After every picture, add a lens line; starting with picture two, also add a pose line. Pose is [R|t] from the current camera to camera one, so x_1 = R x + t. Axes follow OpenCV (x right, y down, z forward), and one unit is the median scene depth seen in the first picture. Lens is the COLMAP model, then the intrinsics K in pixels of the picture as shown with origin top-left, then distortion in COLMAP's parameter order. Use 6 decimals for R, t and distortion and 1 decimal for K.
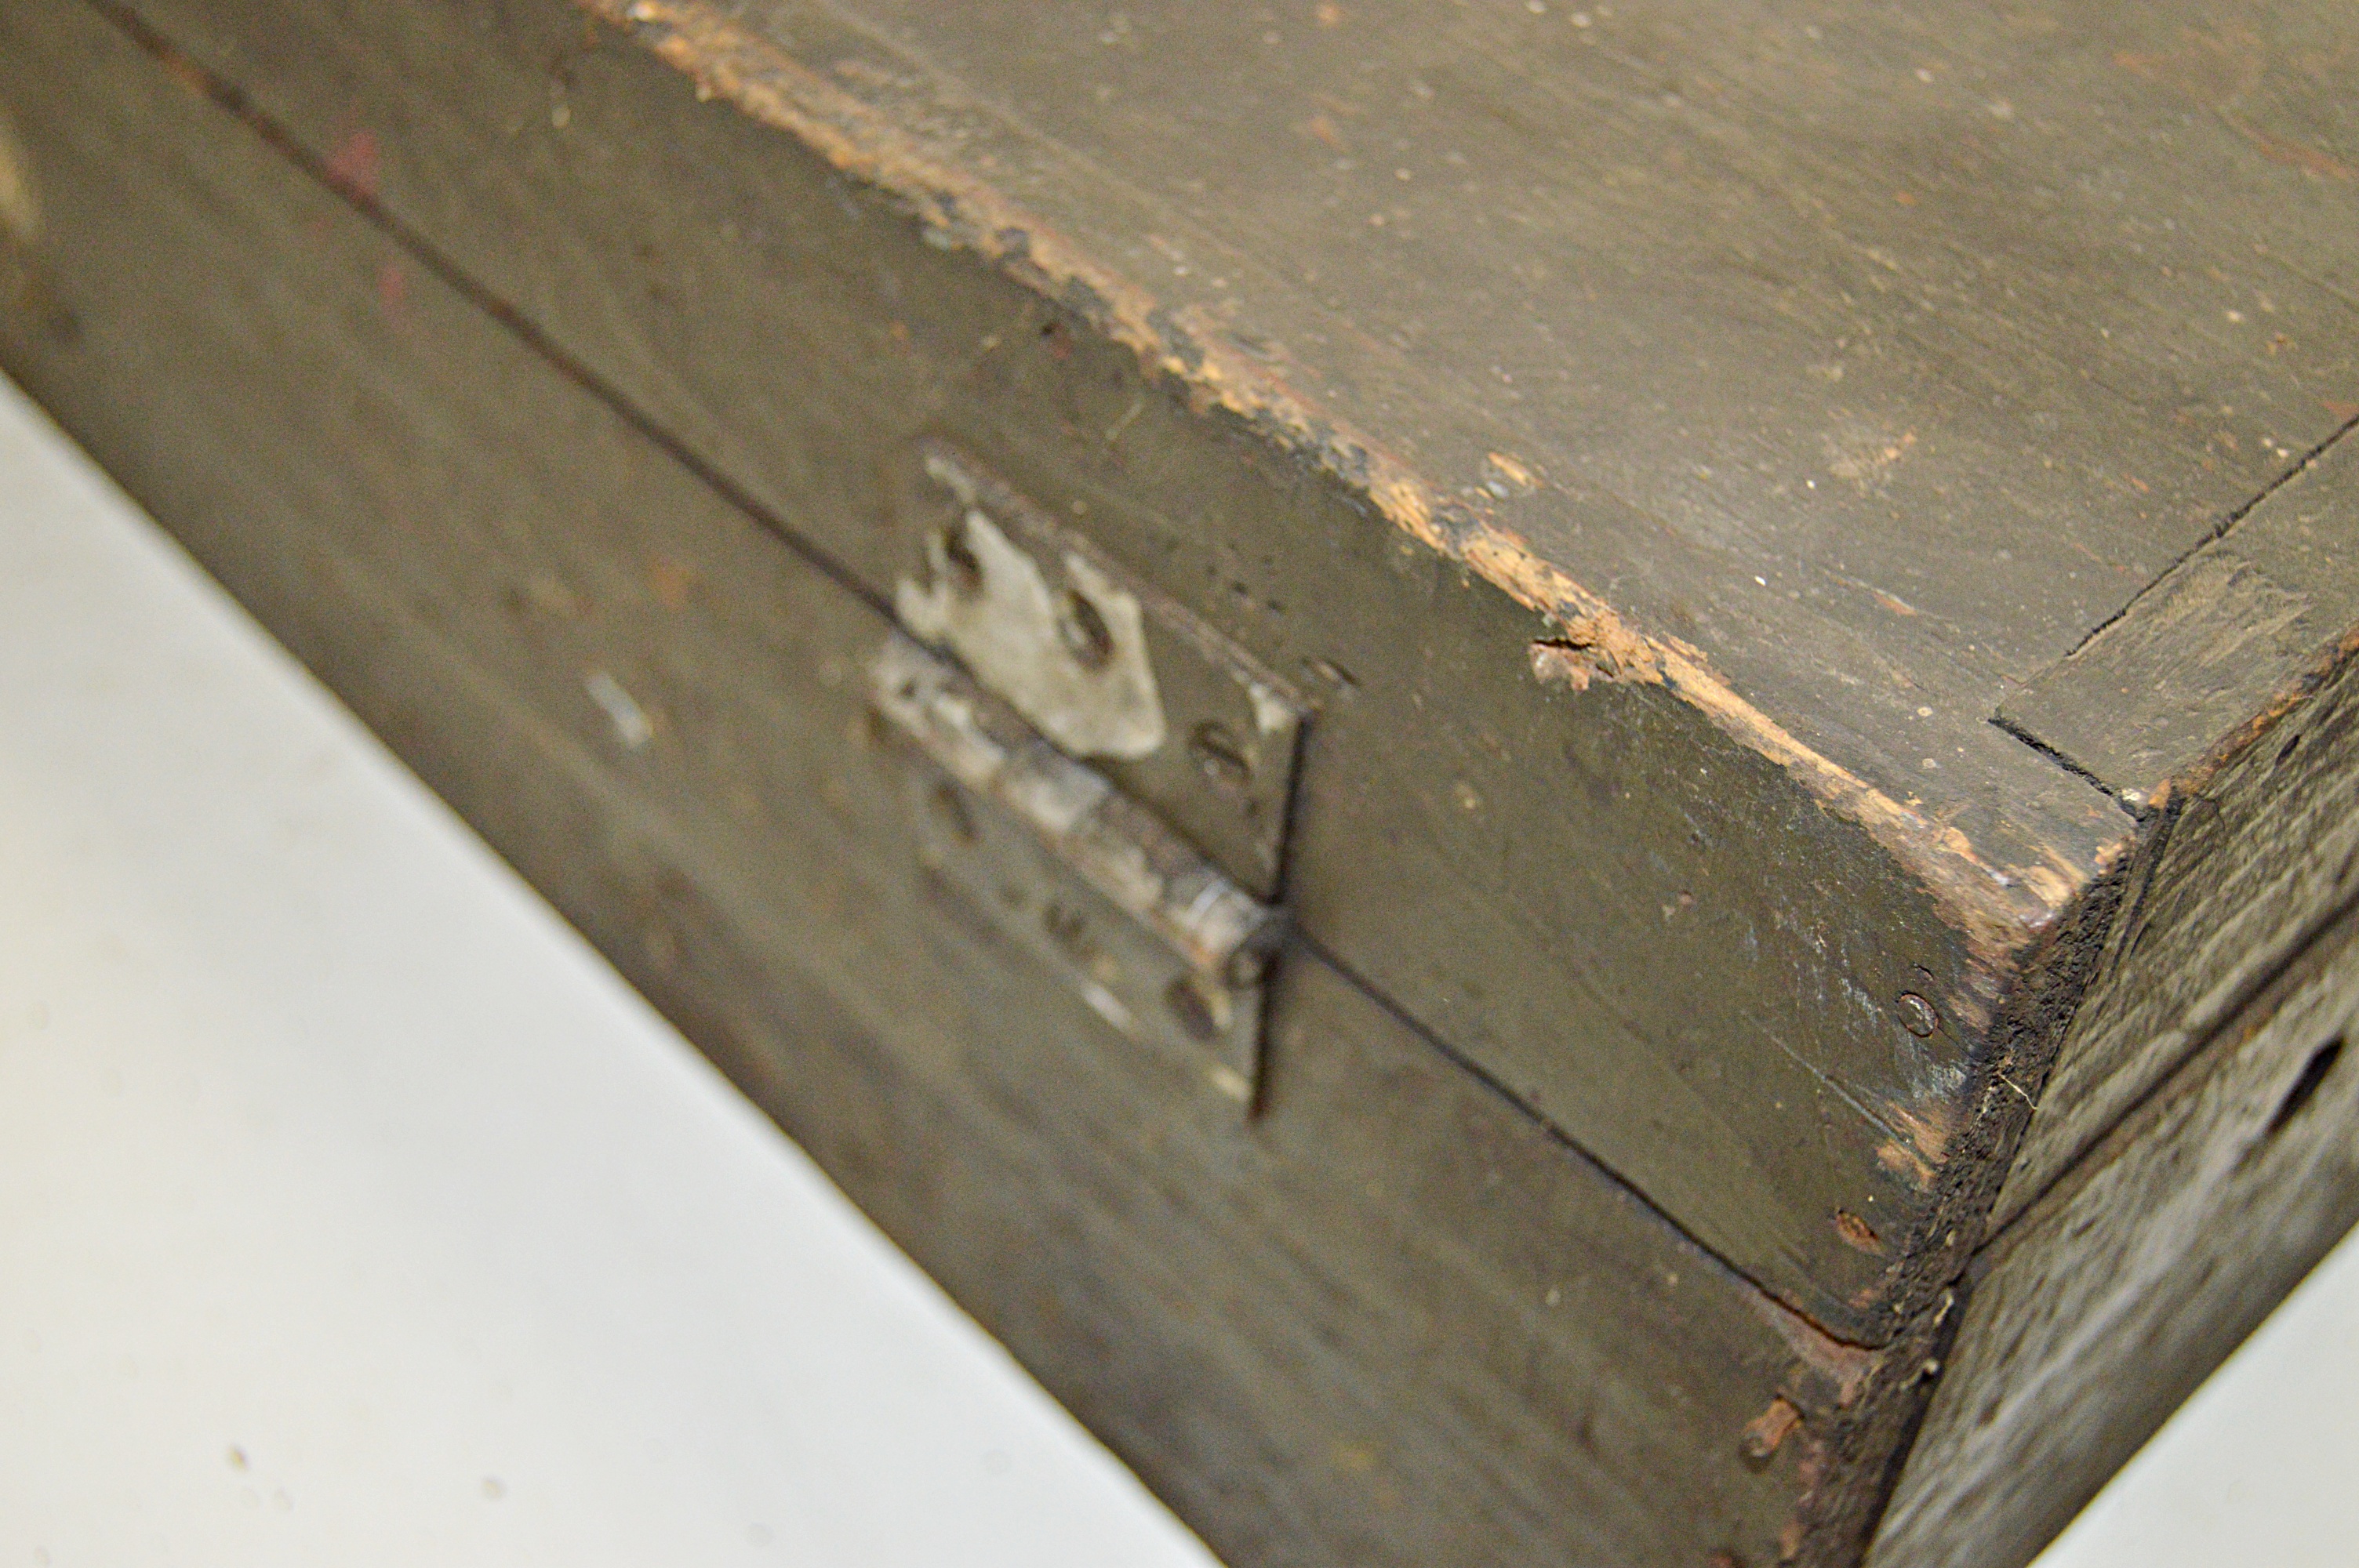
lens RADIAL K [[2872.0, 0, 1179.5], [0, 2872.0, 784.0], [0, 0, 1]] dist [-0.008480, -0.020209]
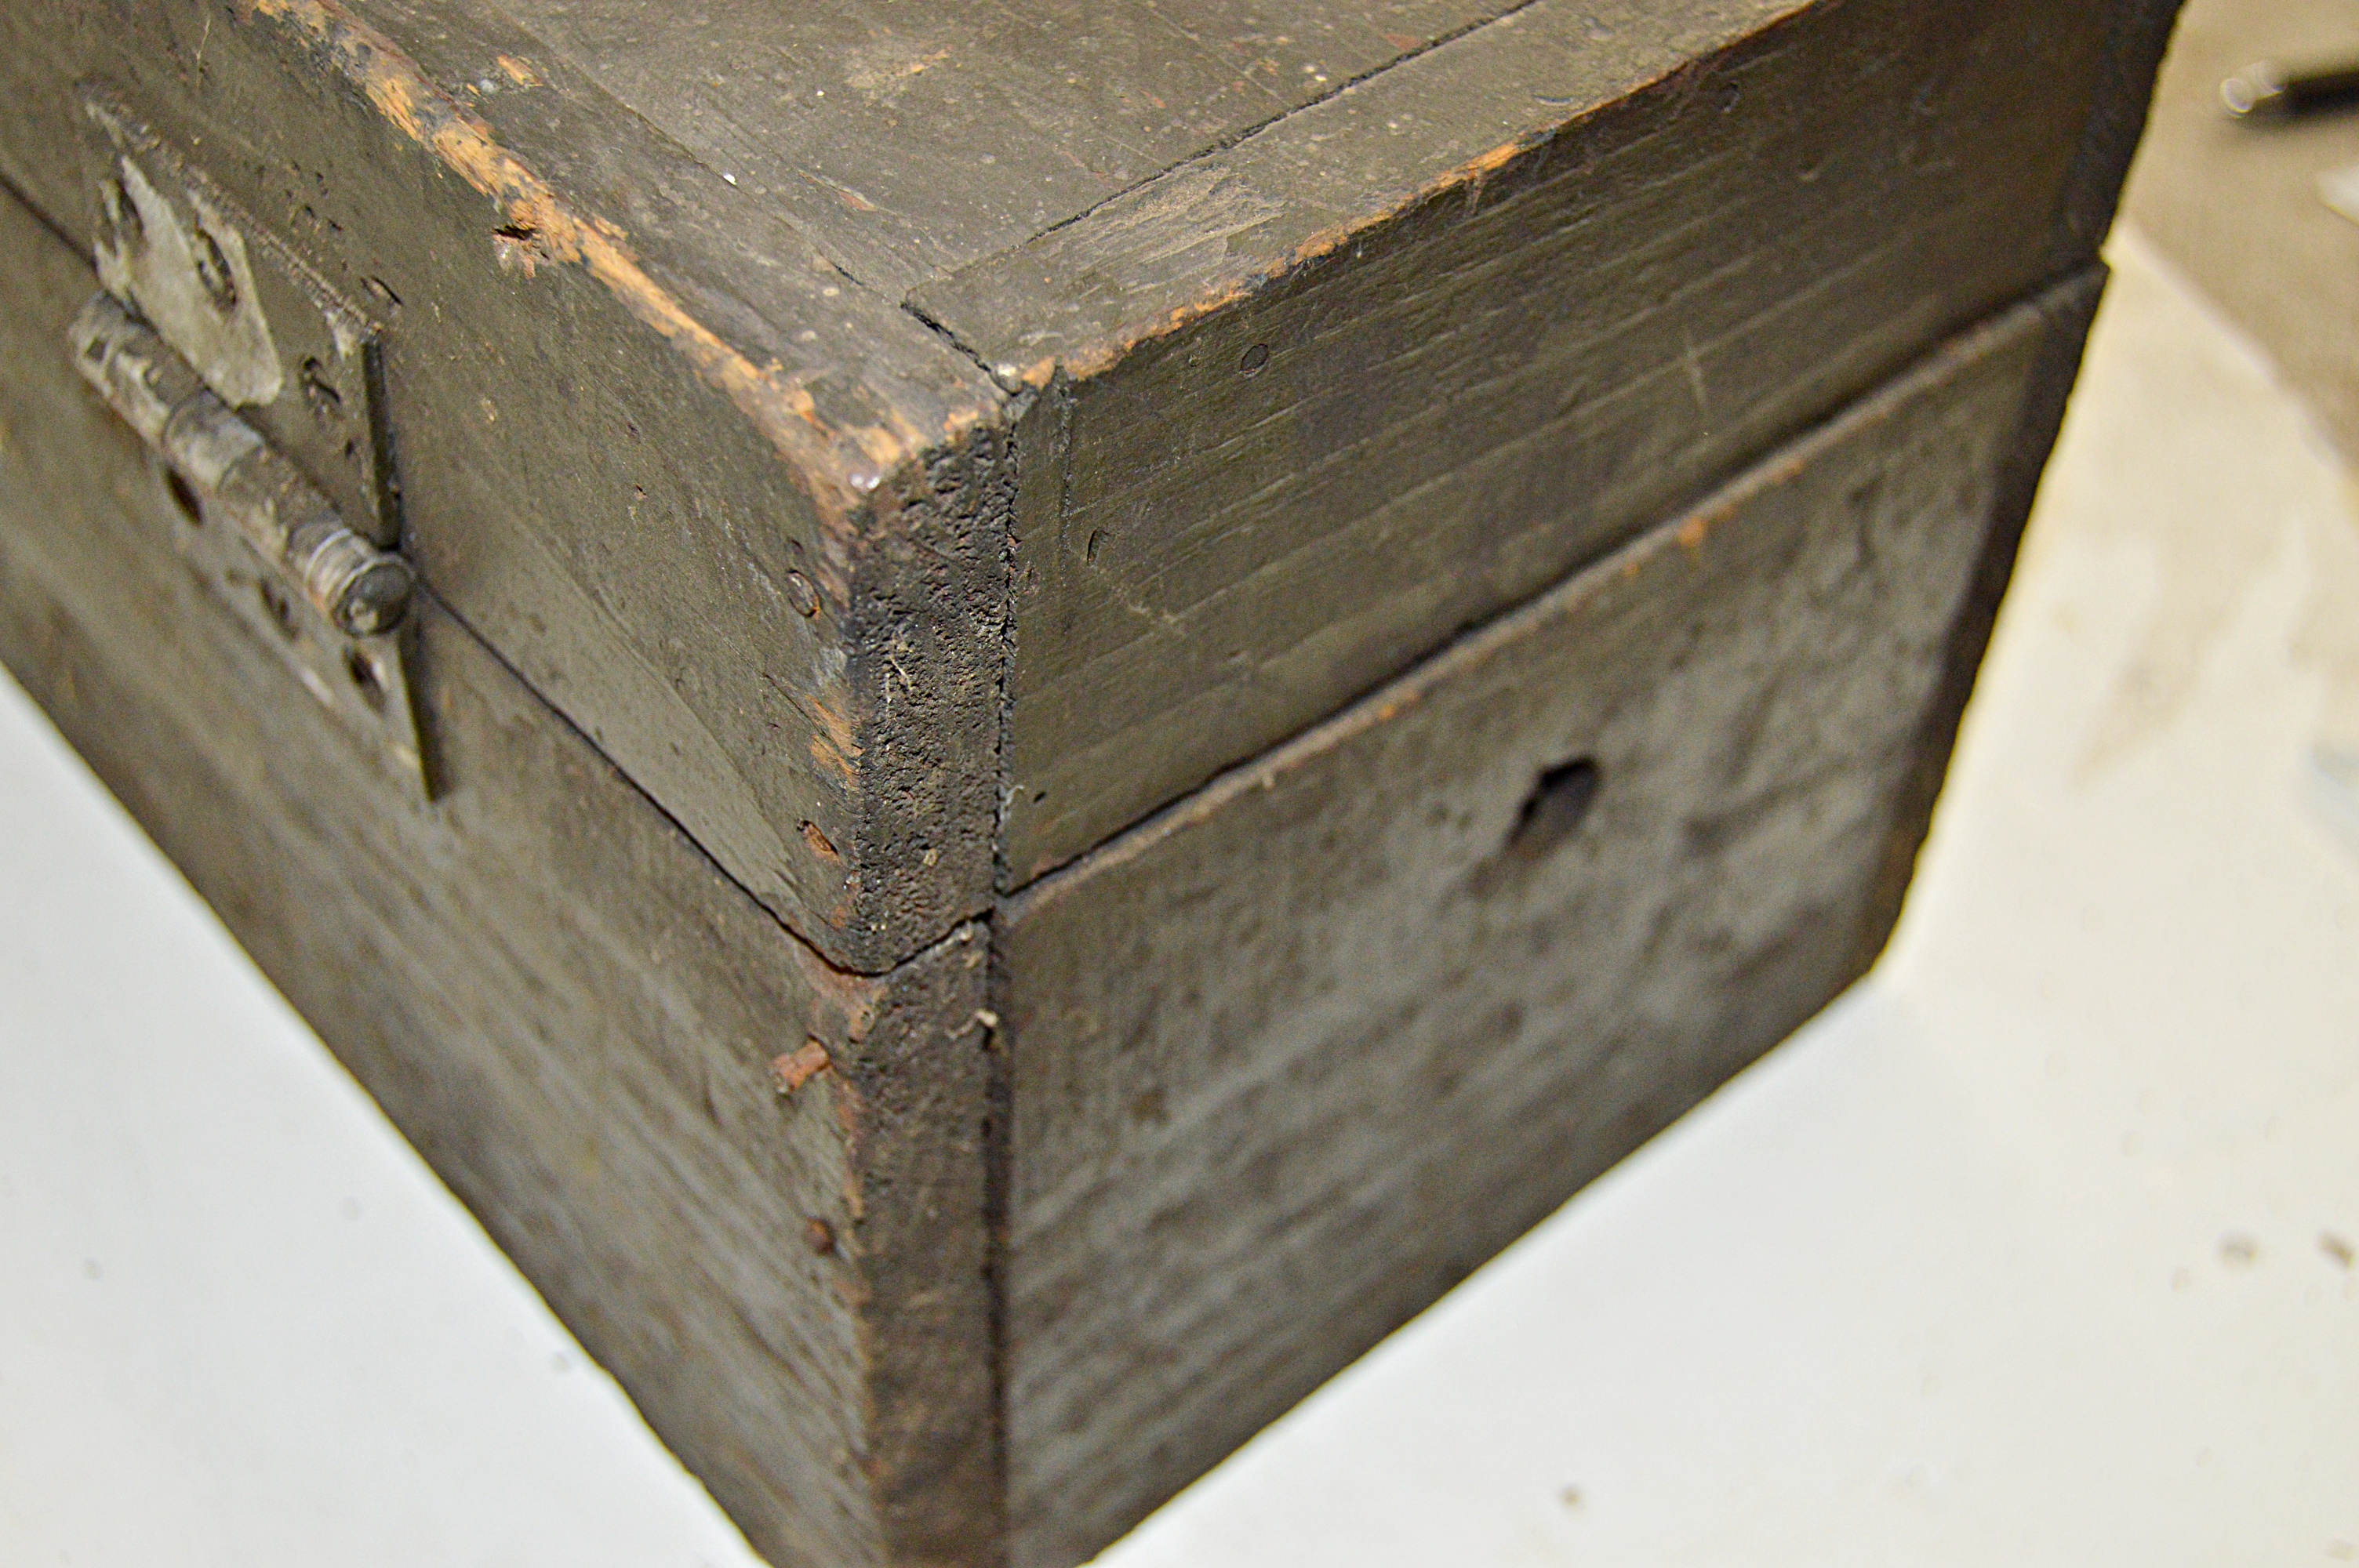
lens RADIAL K [[3023.9, 0, 1179.5], [0, 3023.9, 784.0], [0, 0, 1]] dist [-0.017581, 0.021392]
pose [[0.999498, 0.026666, -0.017080, 0.371732], [-0.026569, 0.999630, 0.005883, 0.124761], [0.017230, -0.005426, 0.999837, -0.035827]]
